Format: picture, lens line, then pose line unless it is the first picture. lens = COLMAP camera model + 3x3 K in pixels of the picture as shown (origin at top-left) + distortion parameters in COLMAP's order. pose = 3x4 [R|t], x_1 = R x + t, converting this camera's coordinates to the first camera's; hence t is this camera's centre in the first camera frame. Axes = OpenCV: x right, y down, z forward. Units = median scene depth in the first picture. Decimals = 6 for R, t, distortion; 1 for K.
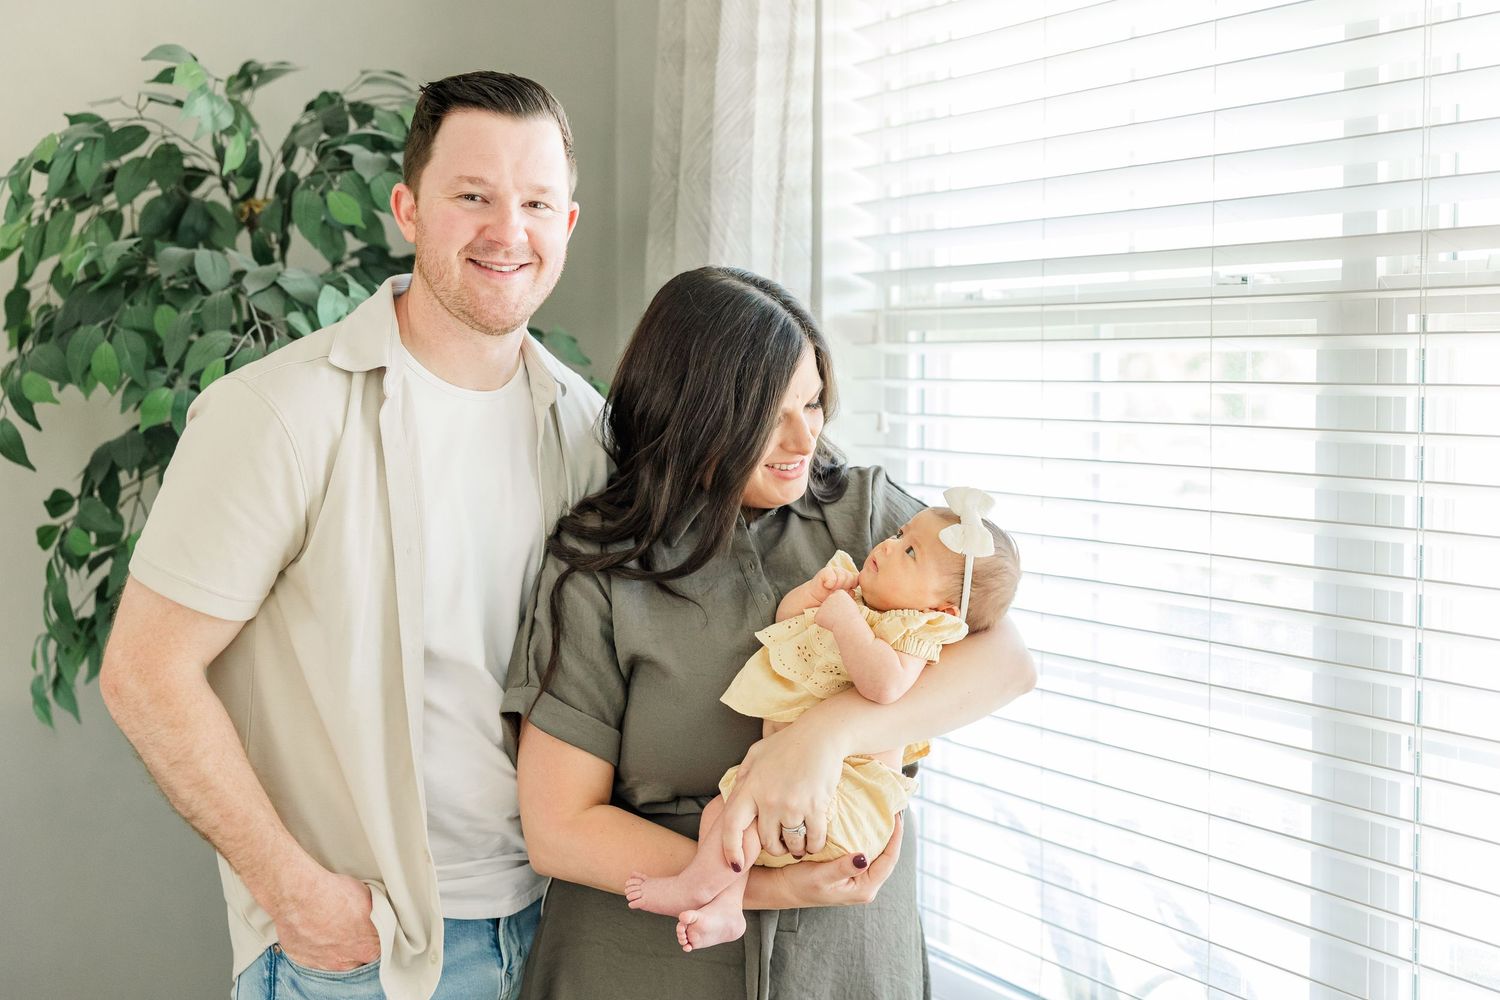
lens RADIAL K [[2379.0, 0, 783.8], [0, 2379.0, 475.2], [0, 0, 1]] dist [0.066647, 0.000000]
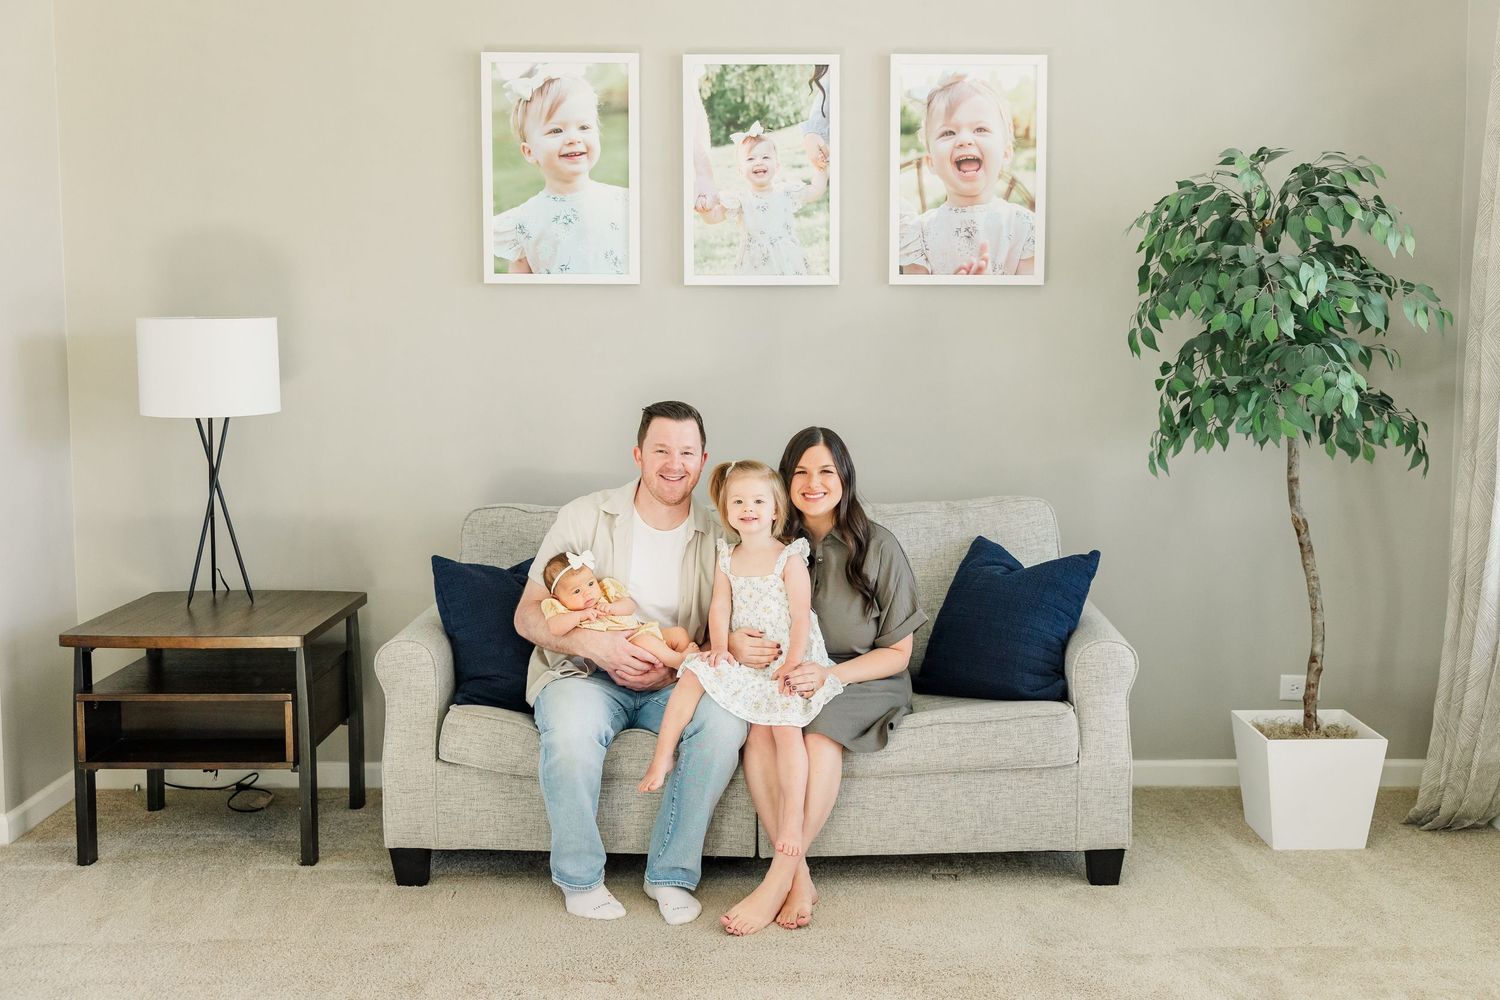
lens RADIAL K [[1646.3, 0, 791.6], [0, 1646.3, 460.4], [0, 0, 1]] dist [-0.004962, 0.000000]
pose [[0.895950, 0.041781, -0.442185, 0.043969], [-0.021938, 0.998513, 0.049896, 0.027814], [0.443612, -0.035003, 0.895535, -0.441234]]
